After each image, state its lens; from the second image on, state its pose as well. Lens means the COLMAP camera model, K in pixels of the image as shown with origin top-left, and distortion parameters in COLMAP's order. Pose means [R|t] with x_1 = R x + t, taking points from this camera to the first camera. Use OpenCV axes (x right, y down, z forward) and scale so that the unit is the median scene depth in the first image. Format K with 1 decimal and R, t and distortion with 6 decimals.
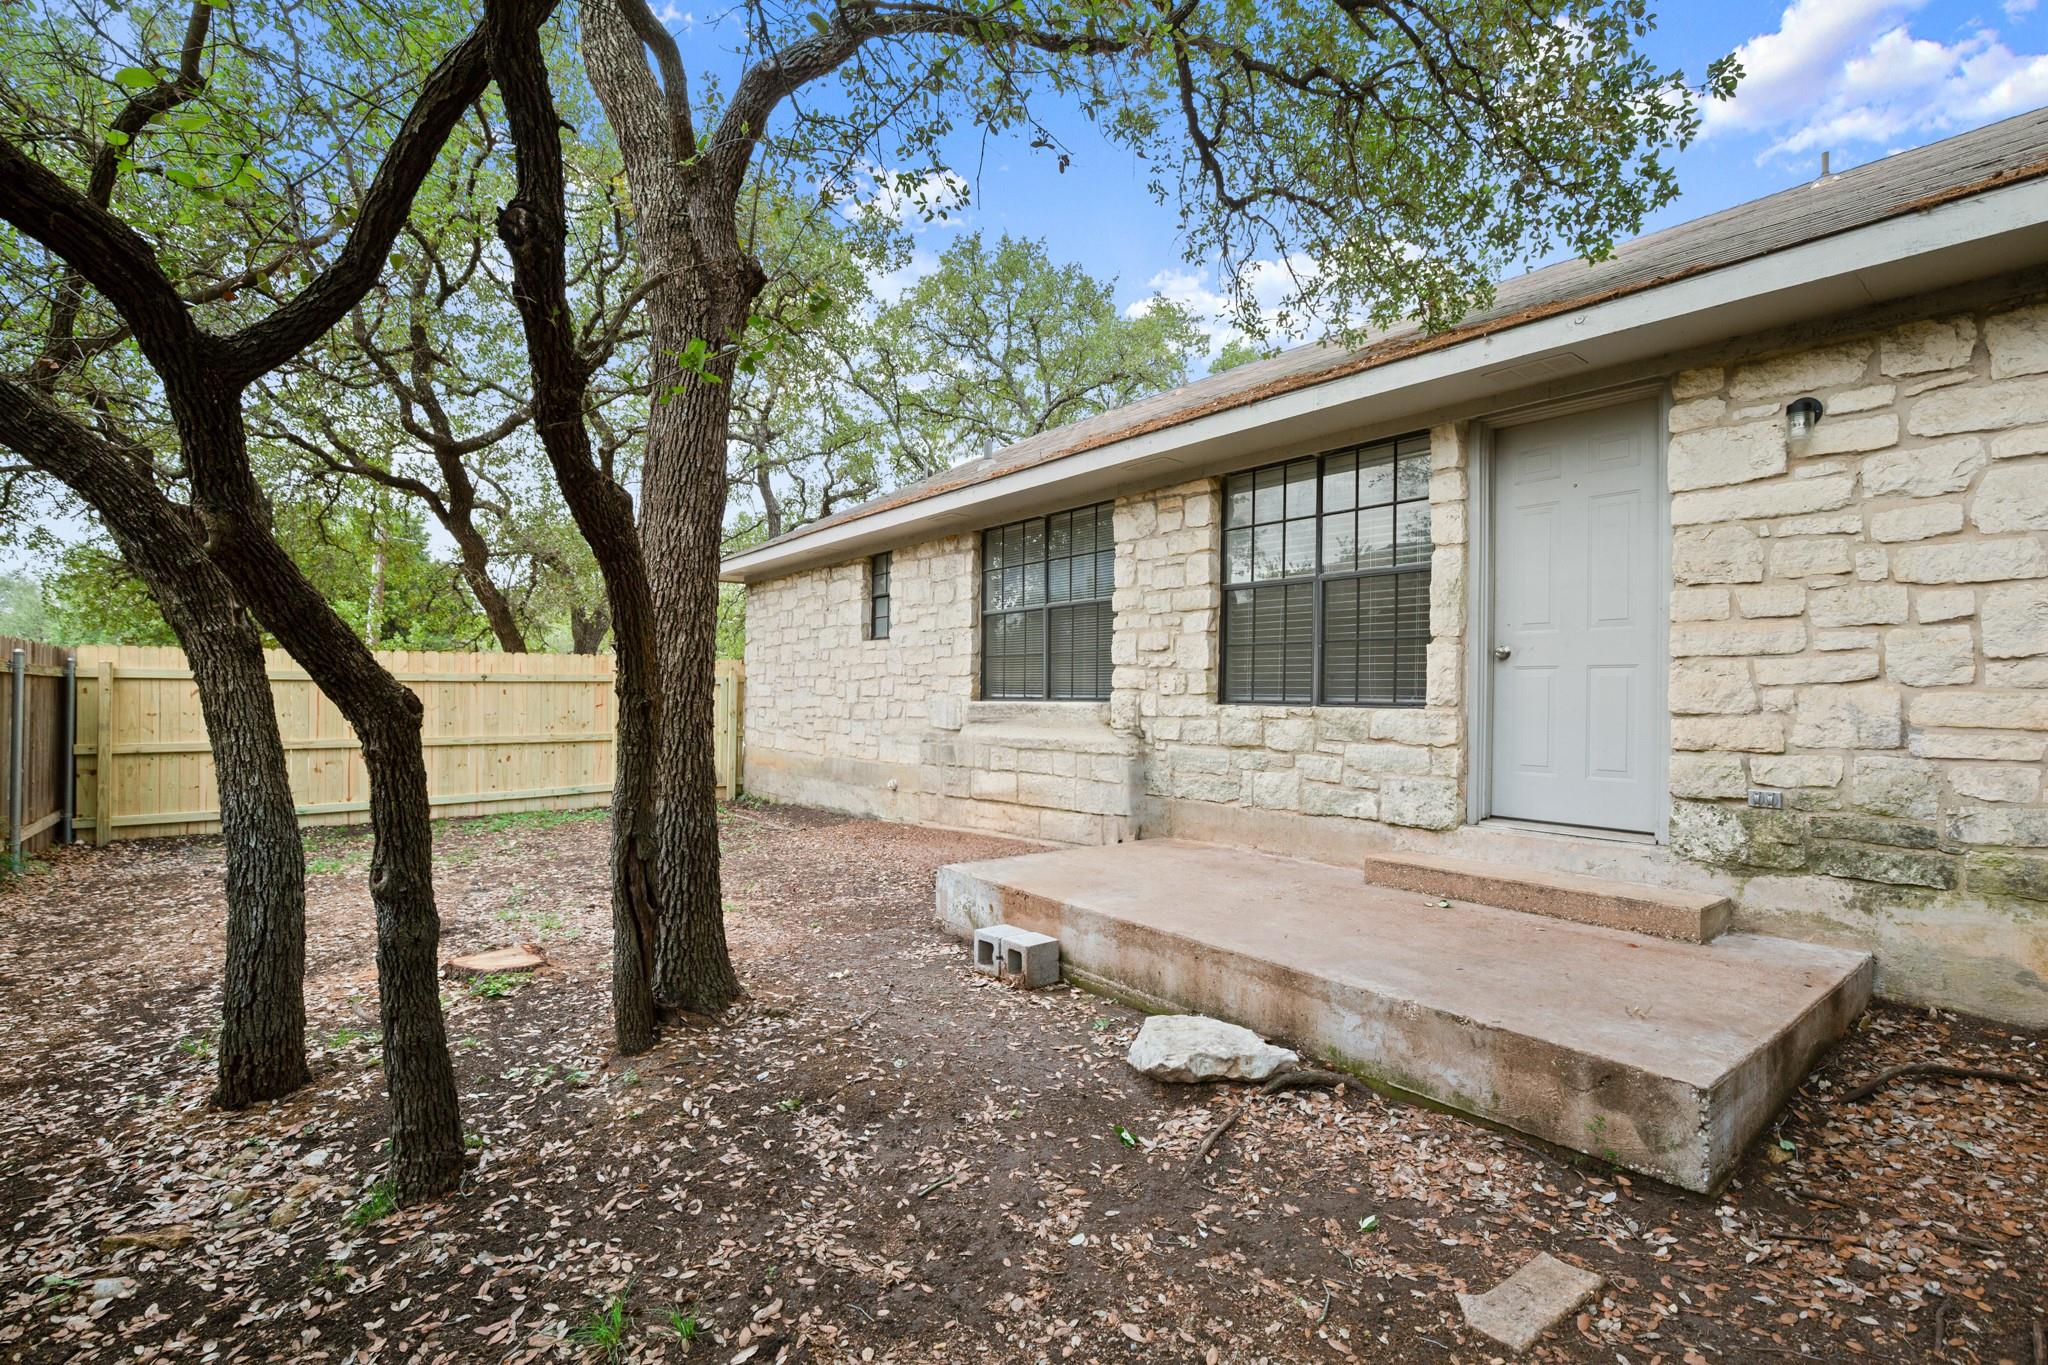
lens RADIAL K [[935.6, 0, 1037.4], [0, 935.6, 697.3], [0, 0, 1]] dist [0.004637, 0.000048]
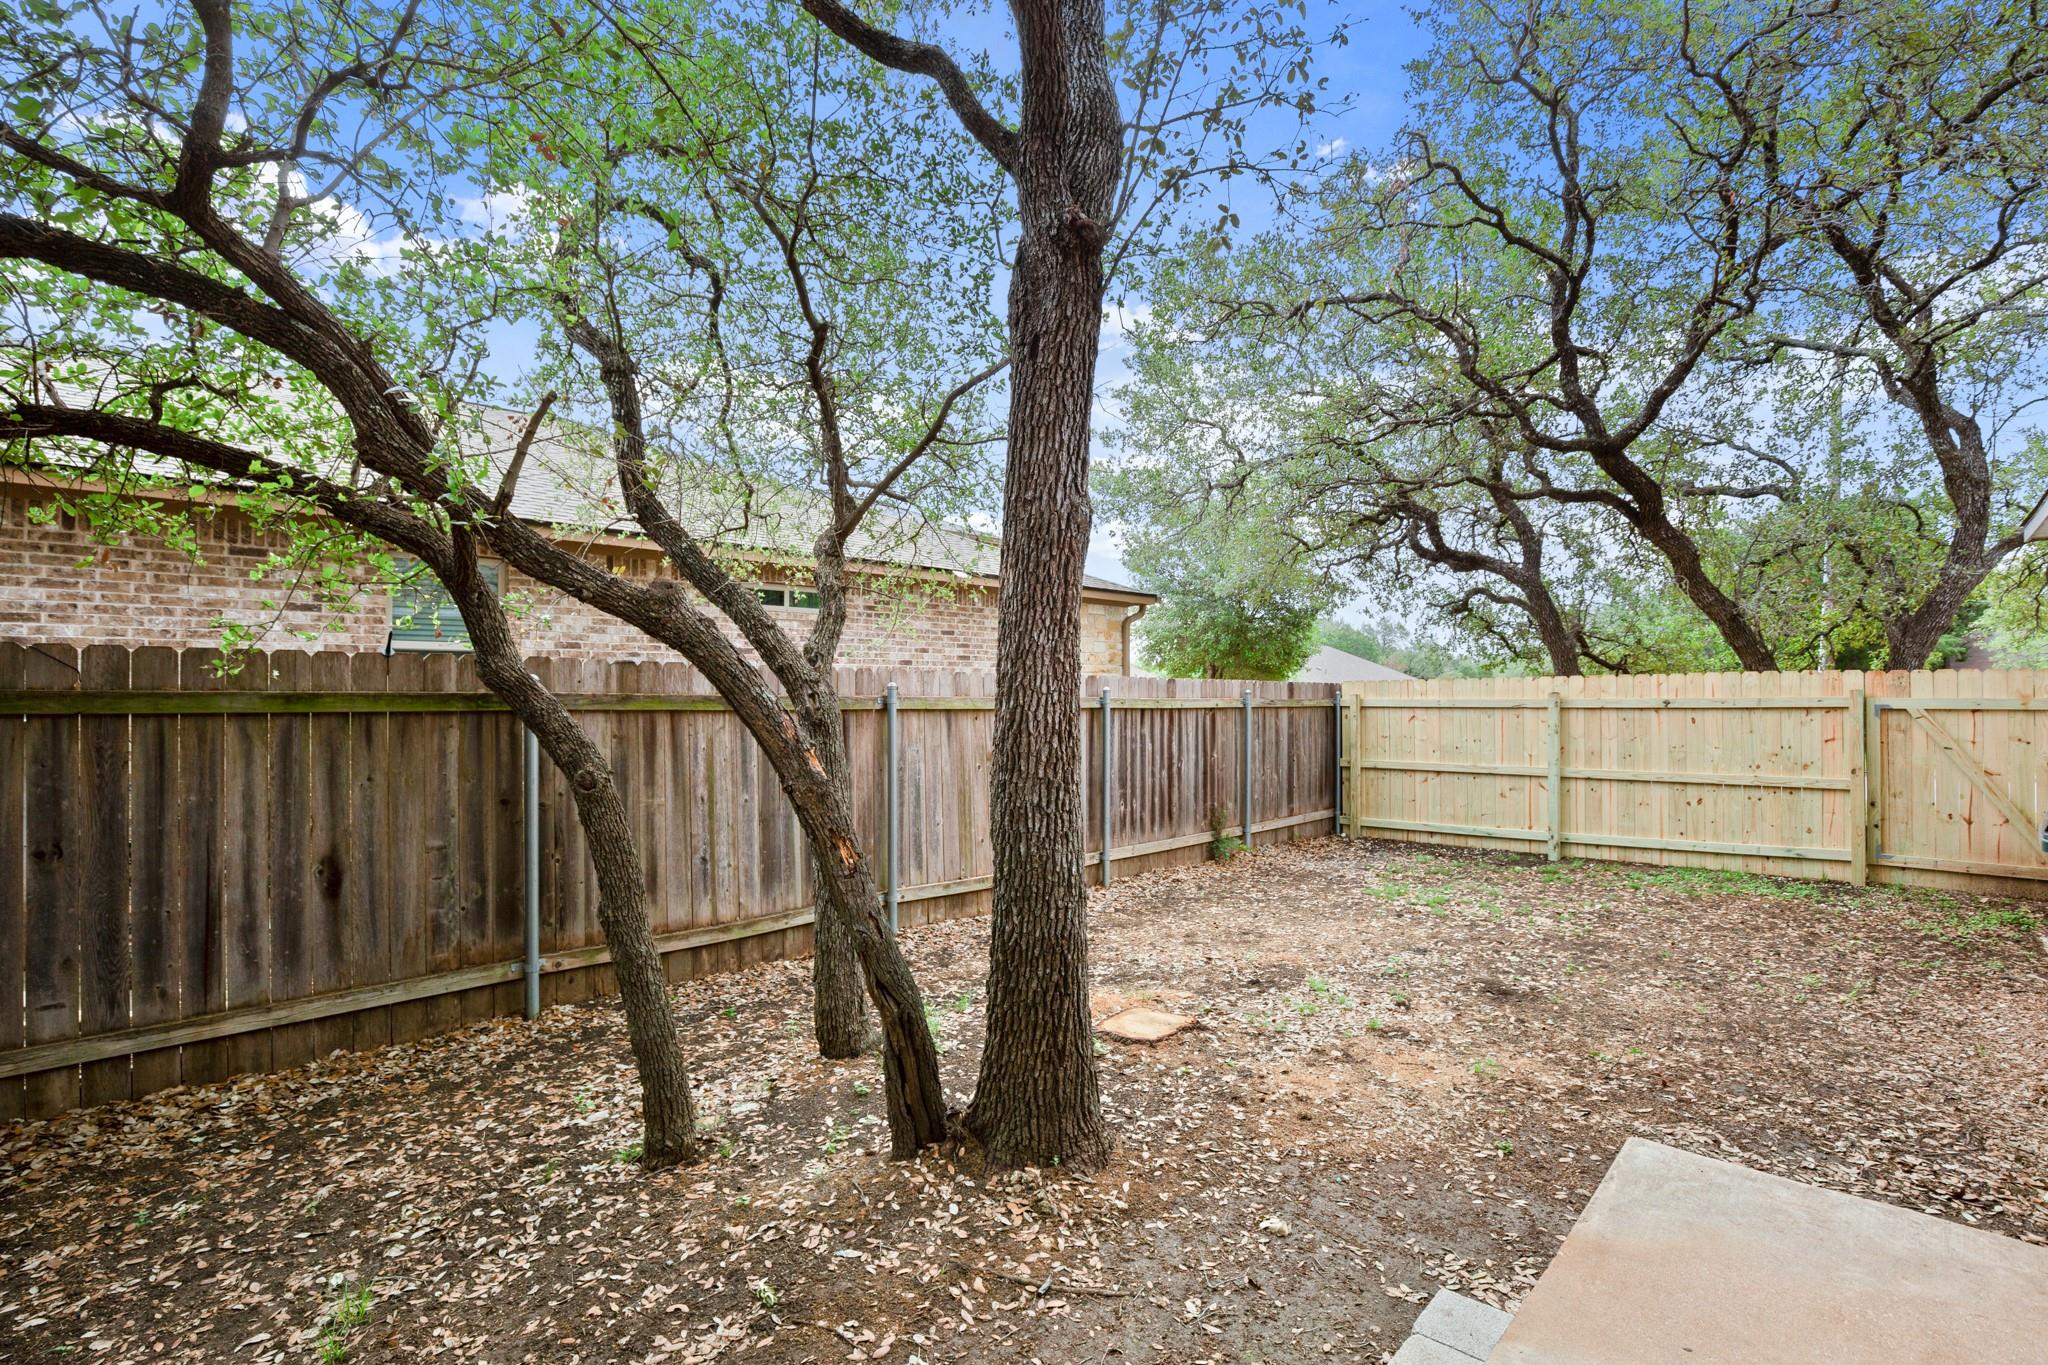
lens RADIAL K [[954.7, 0, 1024.0], [0, 954.7, 682.5], [0, 0, 1]] dist [-0.021513, -0.000019]
pose [[0.158410, -0.018747, -0.987195, 0.566421], [-0.000907, 0.999817, -0.019132, -0.081356], [0.987373, 0.003926, 0.158364, 1.031558]]
